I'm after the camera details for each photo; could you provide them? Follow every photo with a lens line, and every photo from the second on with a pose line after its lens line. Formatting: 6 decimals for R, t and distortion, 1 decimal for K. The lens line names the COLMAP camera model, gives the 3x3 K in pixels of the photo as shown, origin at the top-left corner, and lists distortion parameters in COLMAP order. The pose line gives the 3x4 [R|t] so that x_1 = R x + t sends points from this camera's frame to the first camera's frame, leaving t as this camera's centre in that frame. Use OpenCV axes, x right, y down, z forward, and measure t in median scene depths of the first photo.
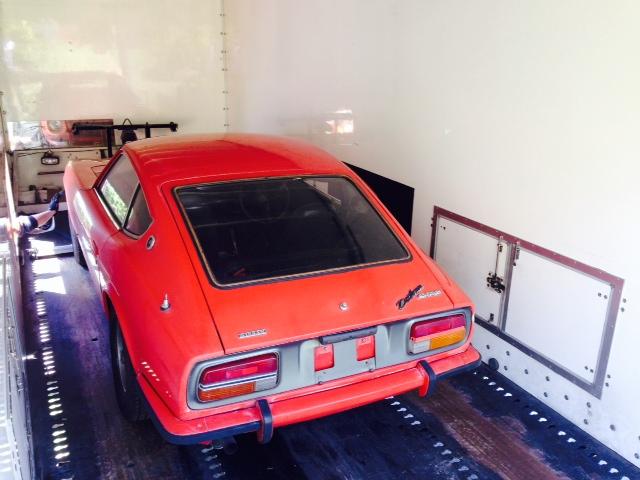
lens RADIAL K [[603.9, 0, 310.2], [0, 603.9, 241.8], [0, 0, 1]] dist [0.154919, -0.241909]
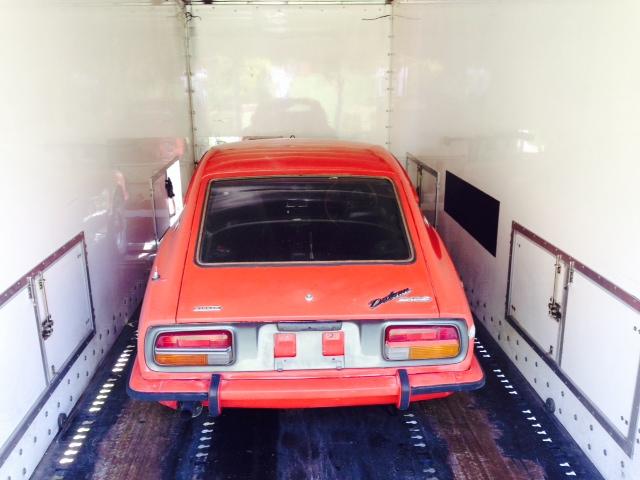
lens RADIAL K [[603.9, 0, 310.2], [0, 603.9, 241.8], [0, 0, 1]] dist [0.154919, -0.241909]
pose [[0.917617, 0.083243, -0.388651, 0.402981], [-0.103824, 0.994074, -0.032216, 0.045696], [0.383666, 0.069914, 0.920822, 0.078175]]
